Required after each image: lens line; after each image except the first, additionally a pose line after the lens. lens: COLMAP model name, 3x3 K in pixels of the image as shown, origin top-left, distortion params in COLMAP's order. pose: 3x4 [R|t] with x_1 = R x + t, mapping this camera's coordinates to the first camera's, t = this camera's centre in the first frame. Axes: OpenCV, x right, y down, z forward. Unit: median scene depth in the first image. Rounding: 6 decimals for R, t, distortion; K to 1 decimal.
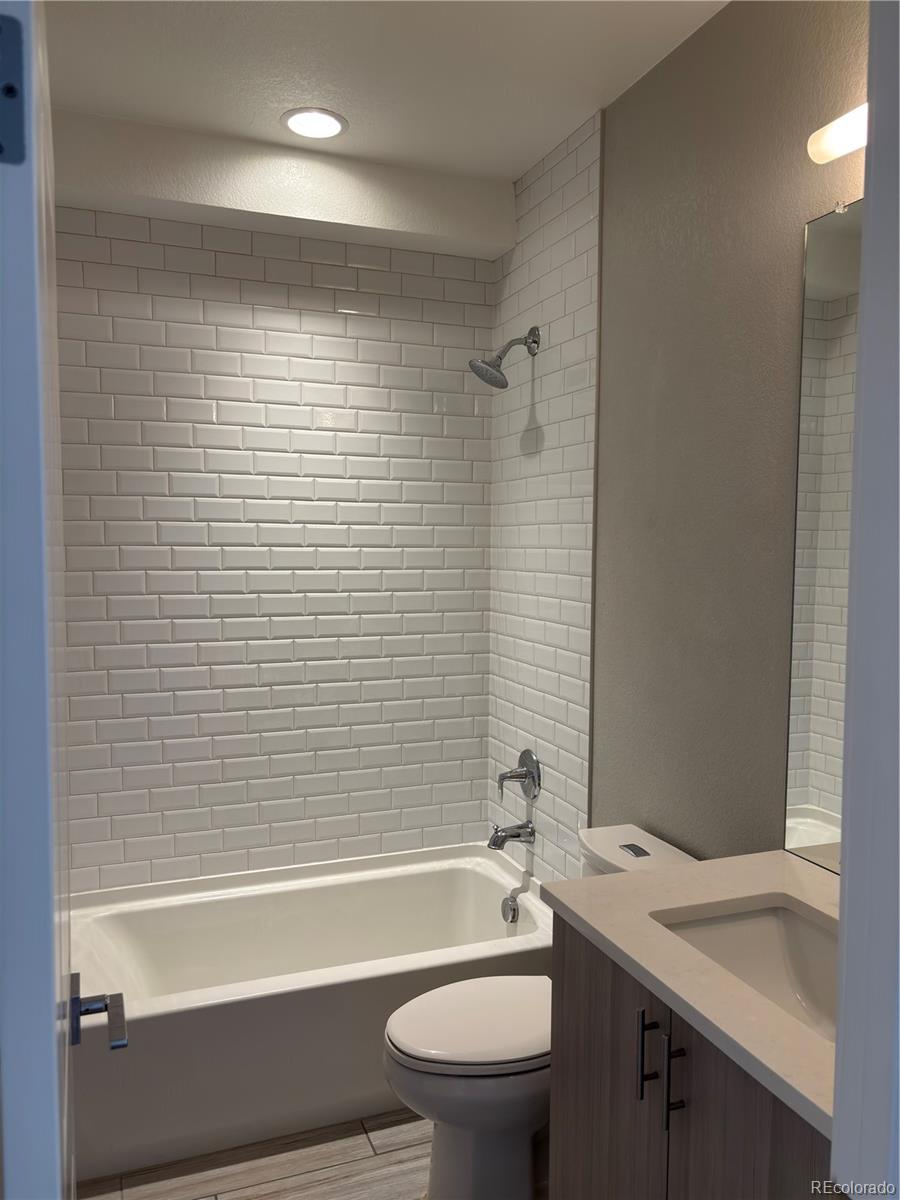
lens RADIAL K [[902.1, 0, 470.6], [0, 902.1, 603.1], [0, 0, 1]] dist [0.047513, -0.053489]
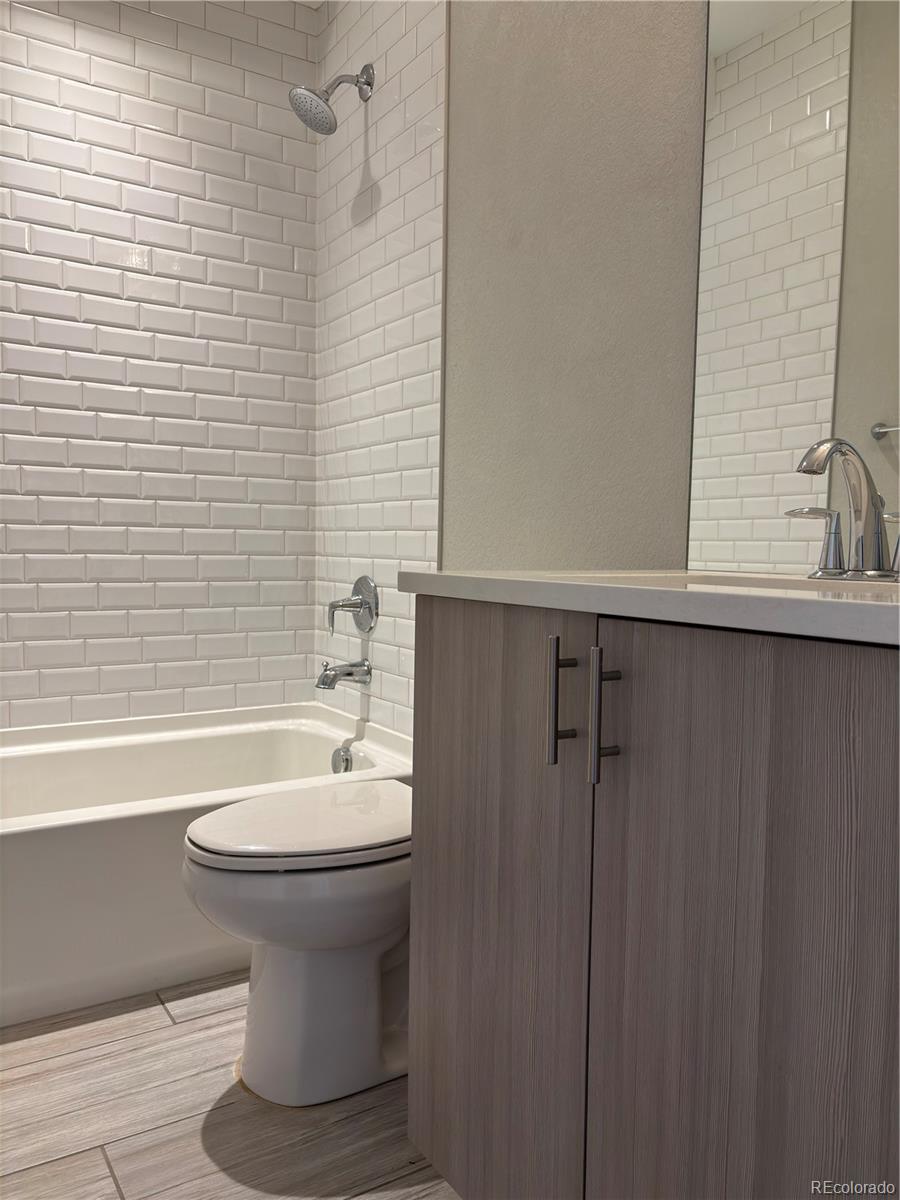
lens RADIAL K [[902.1, 0, 453.2], [0, 902.1, 612.1], [0, 0, 1]] dist [0.047513, -0.053489]
pose [[0.983242, -0.004398, 0.182251, -0.008070], [0.003551, 0.999981, 0.004978, 0.196544], [-0.182269, -0.004247, 0.983239, 0.151360]]
